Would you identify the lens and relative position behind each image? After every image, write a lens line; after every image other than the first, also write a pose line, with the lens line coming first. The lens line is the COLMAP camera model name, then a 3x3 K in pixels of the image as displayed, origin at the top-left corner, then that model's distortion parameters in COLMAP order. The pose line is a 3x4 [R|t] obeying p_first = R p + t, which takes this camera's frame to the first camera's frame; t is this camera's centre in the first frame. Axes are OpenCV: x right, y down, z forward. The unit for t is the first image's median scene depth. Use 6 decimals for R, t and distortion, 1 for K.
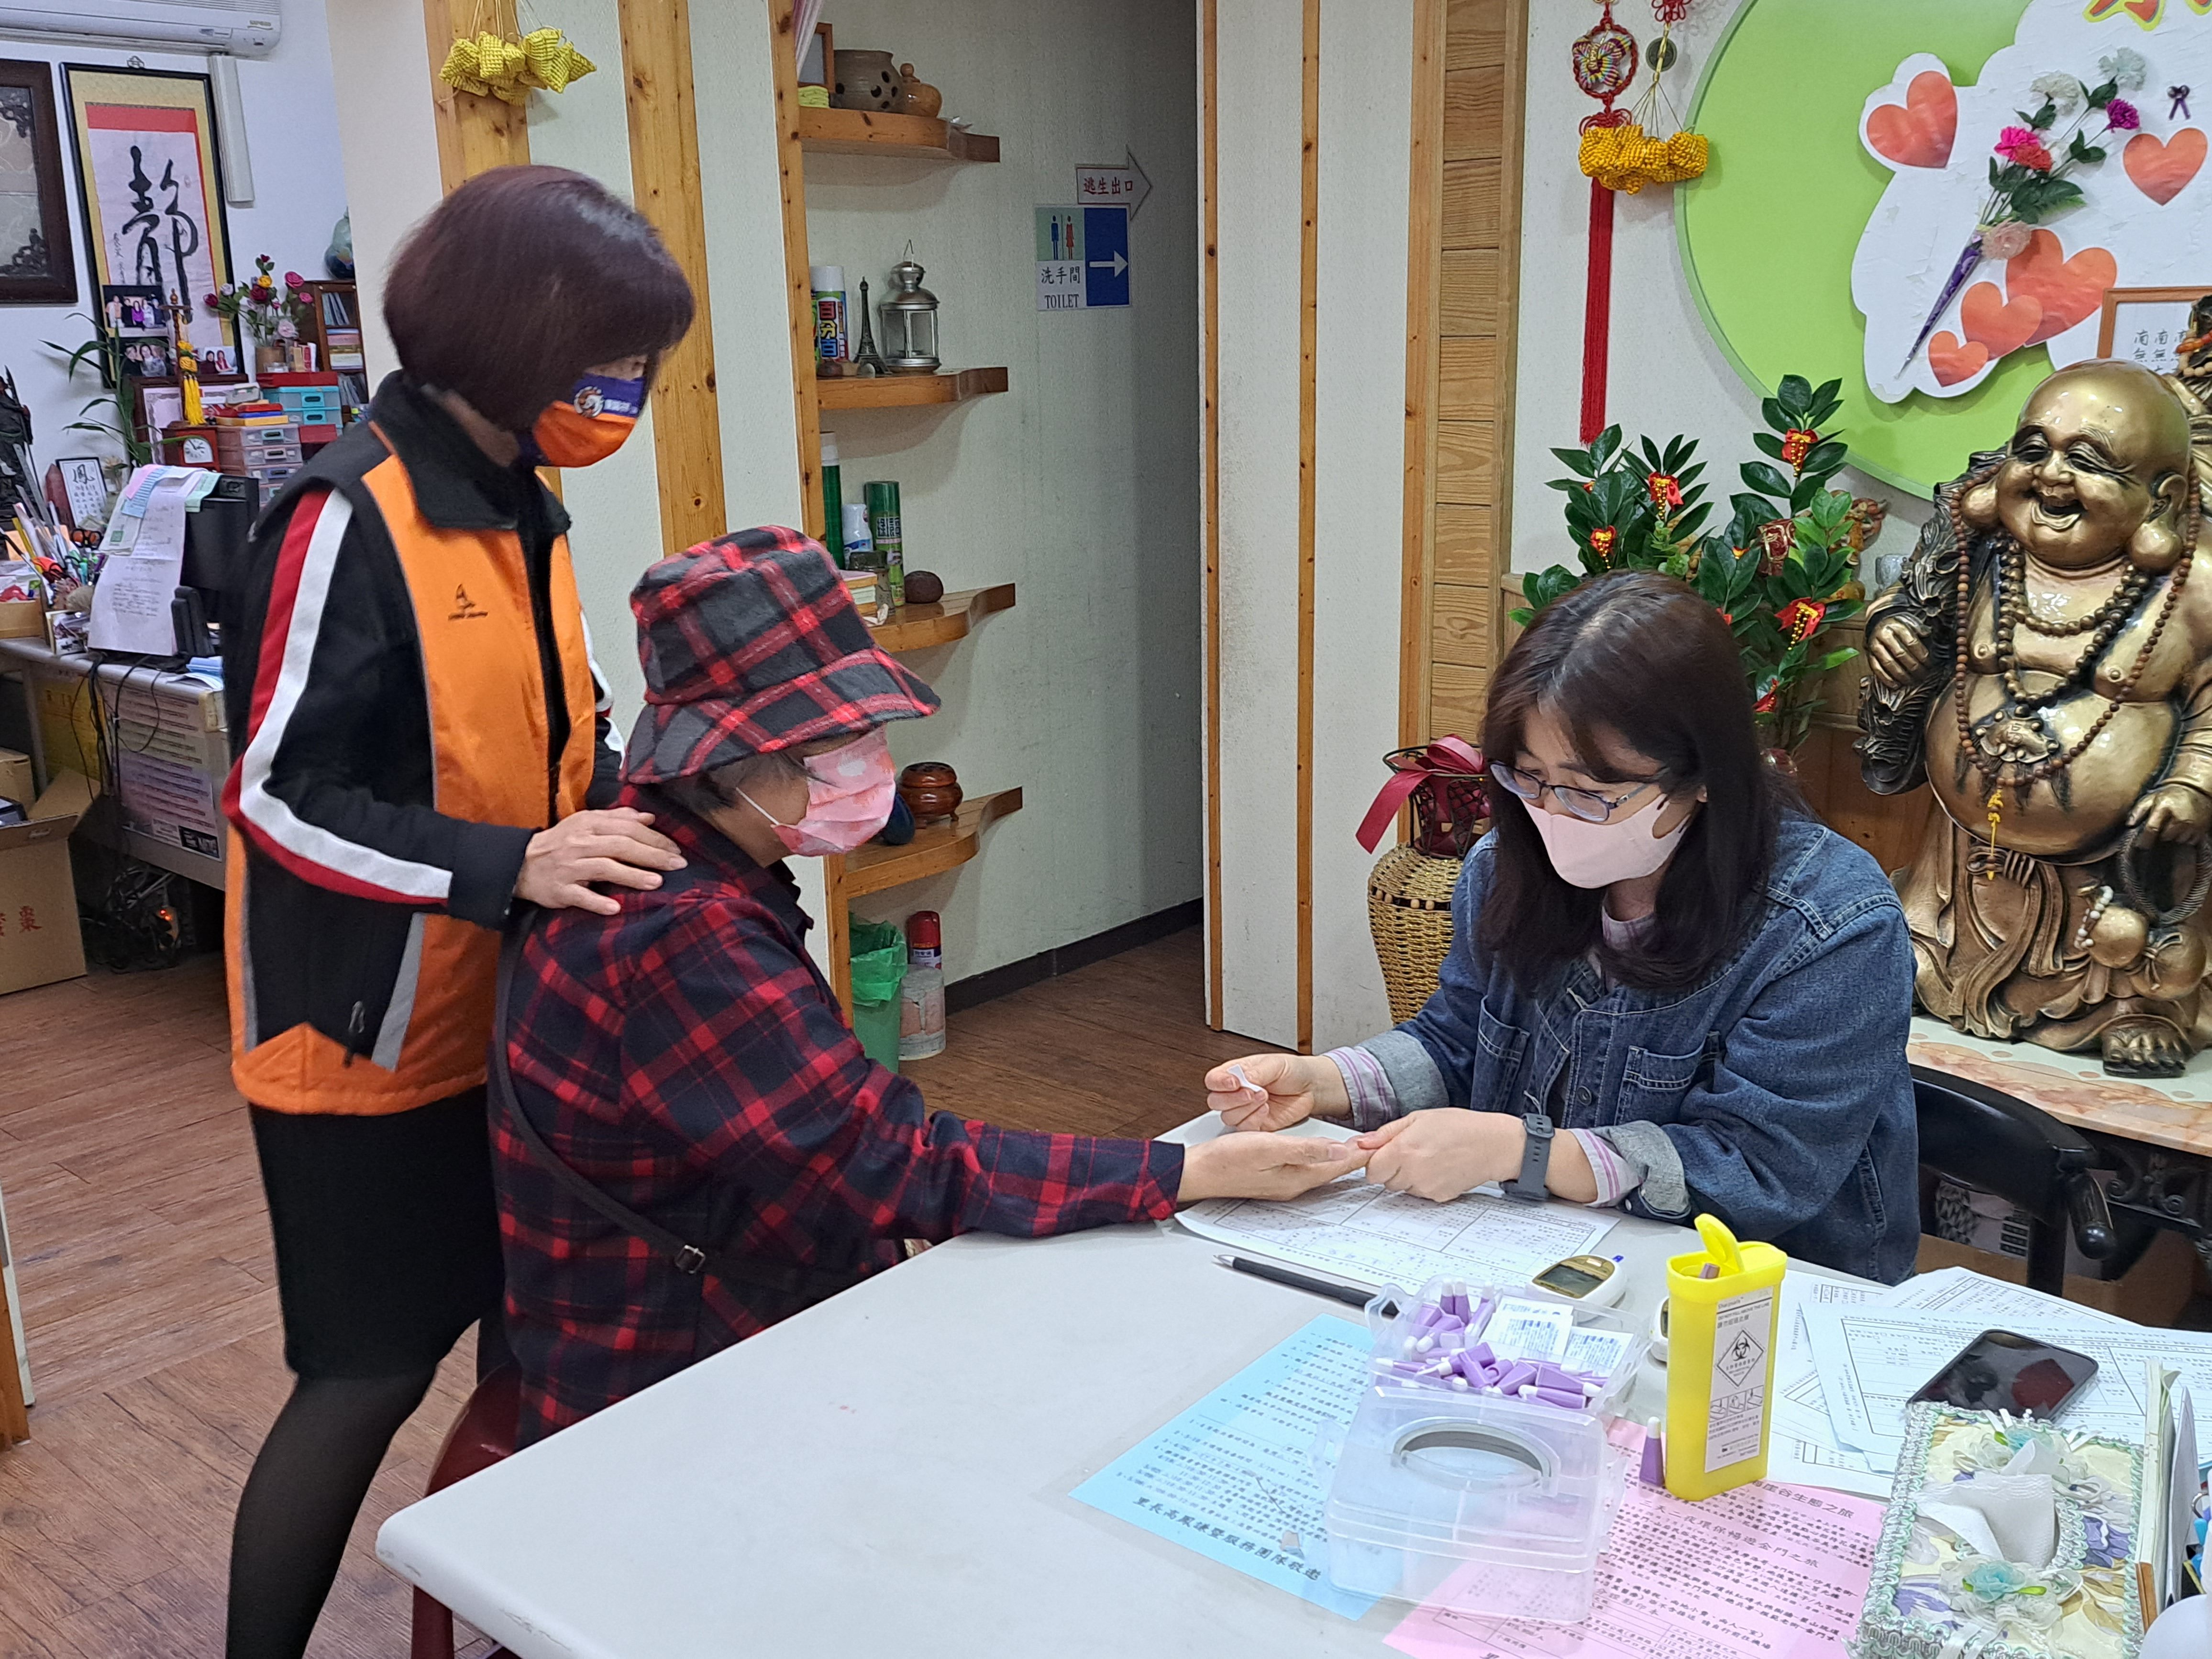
lens RADIAL K [[2090.1, 0, 1106.0], [0, 2090.1, 829.5], [0, 0, 1]] dist [0.066629, -0.102088]
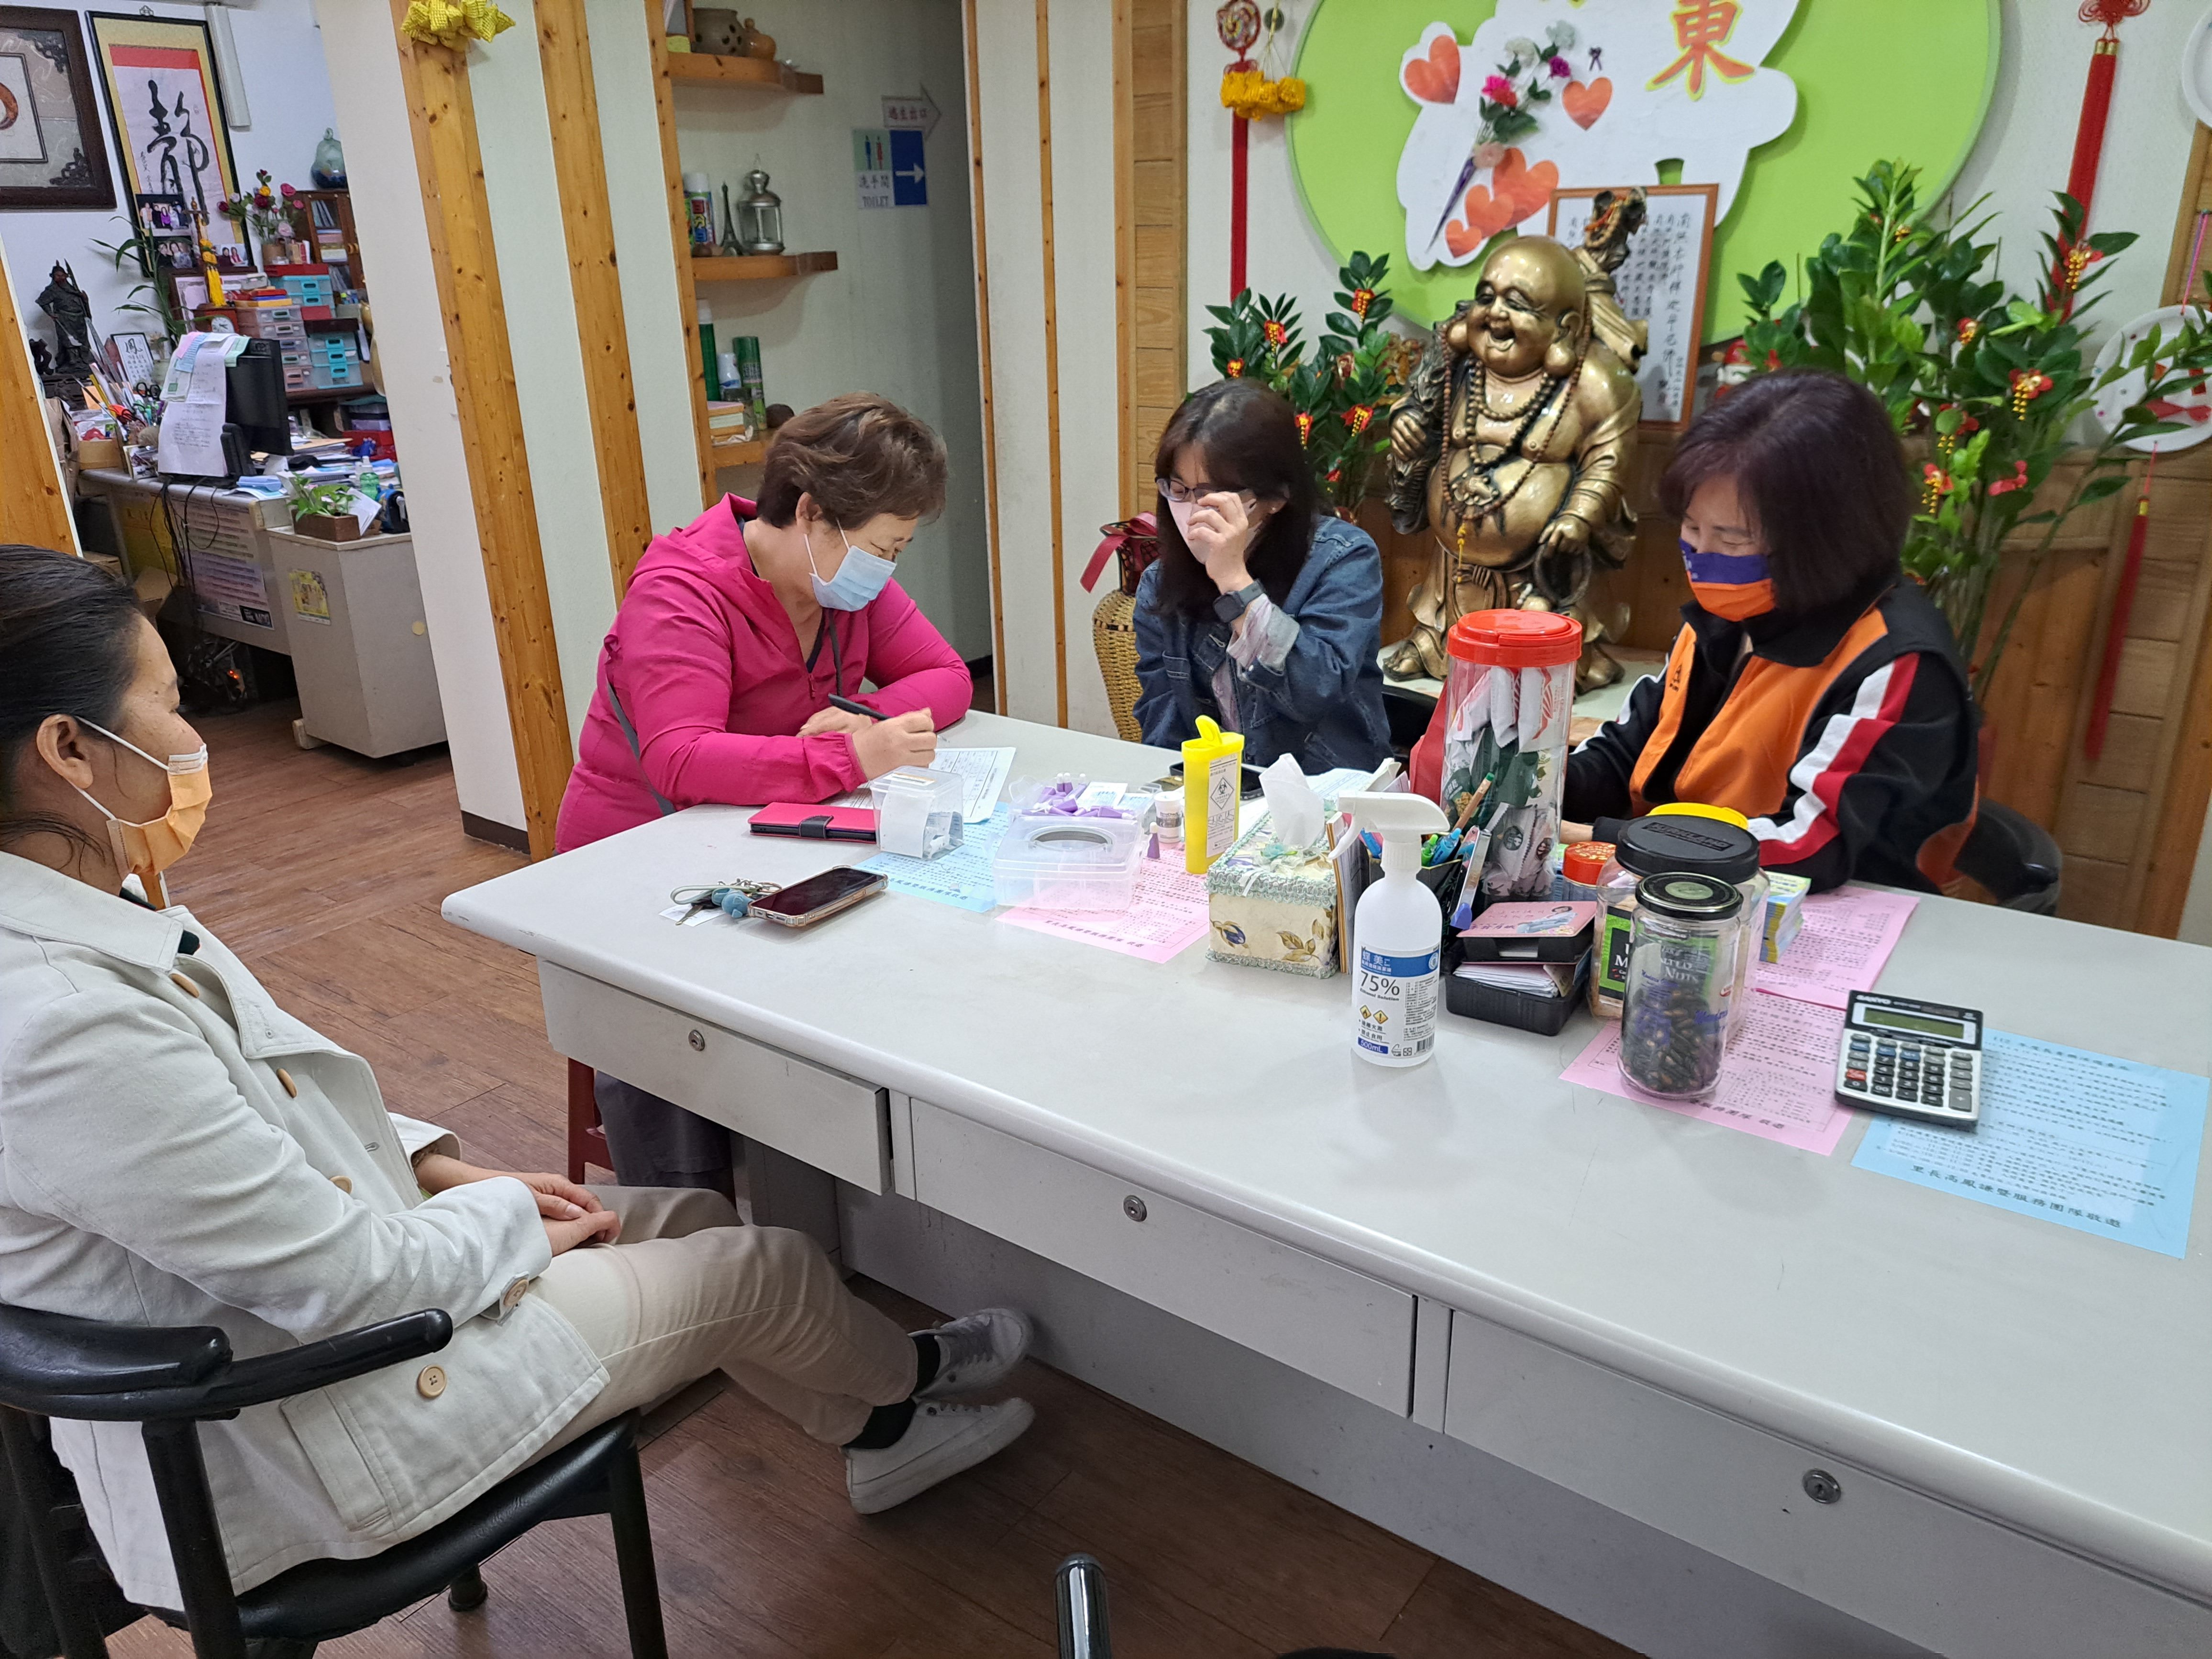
lens RADIAL K [[1658.4, 0, 1103.6], [0, 1658.4, 868.8], [0, 0, 1]] dist [0.028301, -0.034975]
pose [[0.996970, -0.028554, 0.072359, 0.045454], [0.019135, 0.991632, 0.127674, 0.054146], [-0.075399, -0.125902, 0.989173, -0.171911]]
